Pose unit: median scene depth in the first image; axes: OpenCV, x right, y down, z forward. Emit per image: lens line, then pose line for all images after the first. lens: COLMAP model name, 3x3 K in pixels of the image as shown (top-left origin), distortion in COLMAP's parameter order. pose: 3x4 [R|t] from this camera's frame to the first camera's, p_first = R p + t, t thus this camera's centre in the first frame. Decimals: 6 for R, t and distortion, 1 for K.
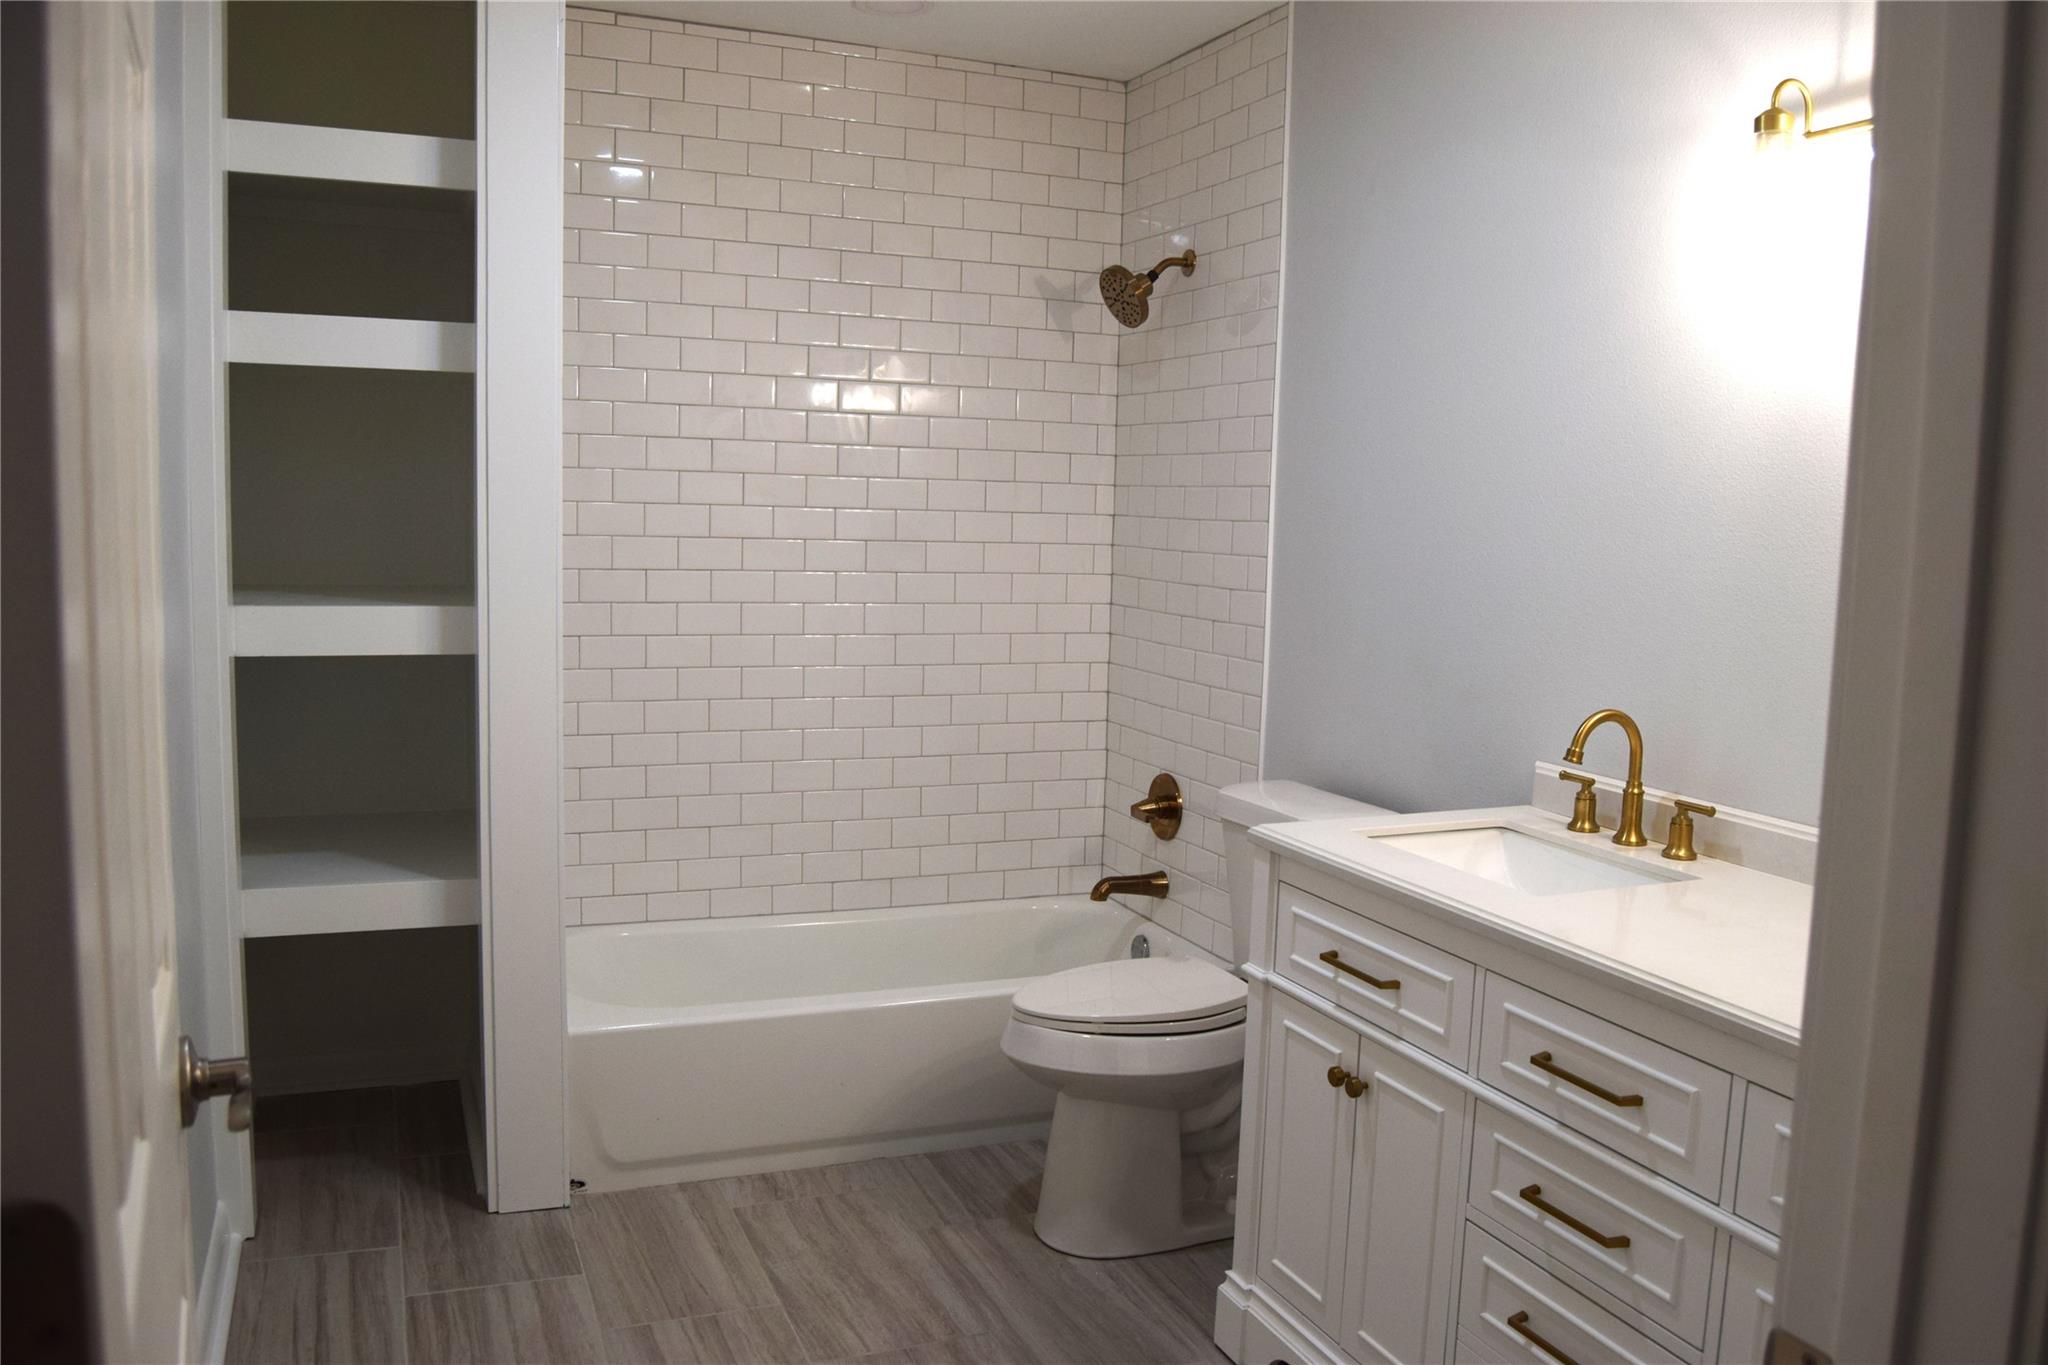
lens RADIAL K [[1611.2, 0, 1028.1], [0, 1611.2, 674.5], [0, 0, 1]] dist [-0.095792, 0.041058]
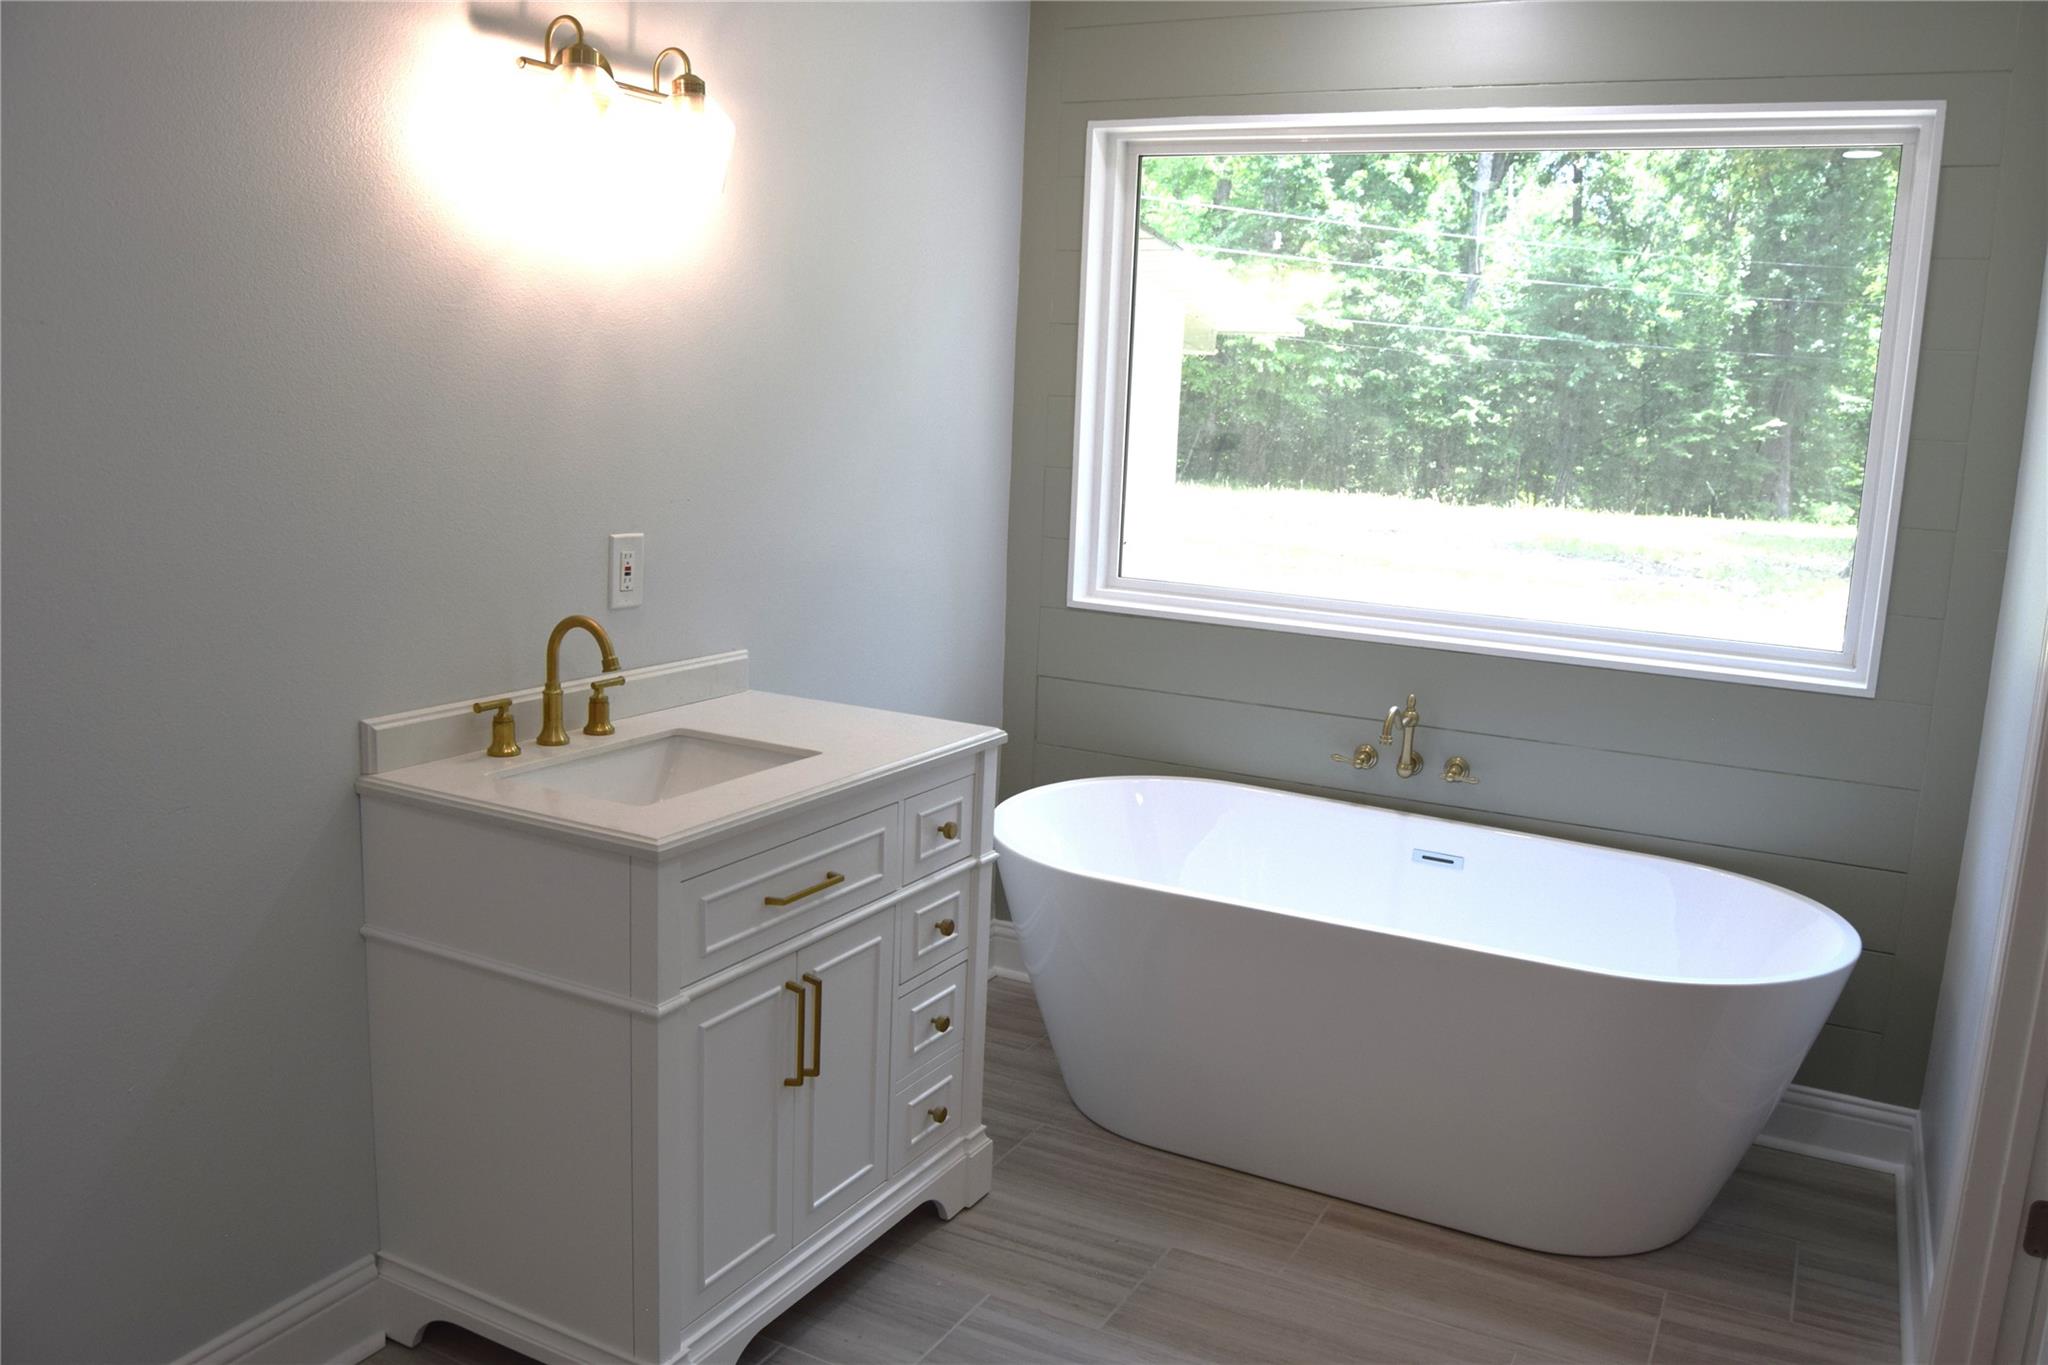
lens RADIAL K [[1611.2, 0, 1027.4], [0, 1611.2, 693.3], [0, 0, 1]] dist [-0.095792, 0.041058]
pose [[-0.630536, -0.182598, 0.754376, -0.584441], [0.035142, 0.964220, 0.262765, -0.184337], [-0.775364, 0.192193, -0.601558, 1.380496]]
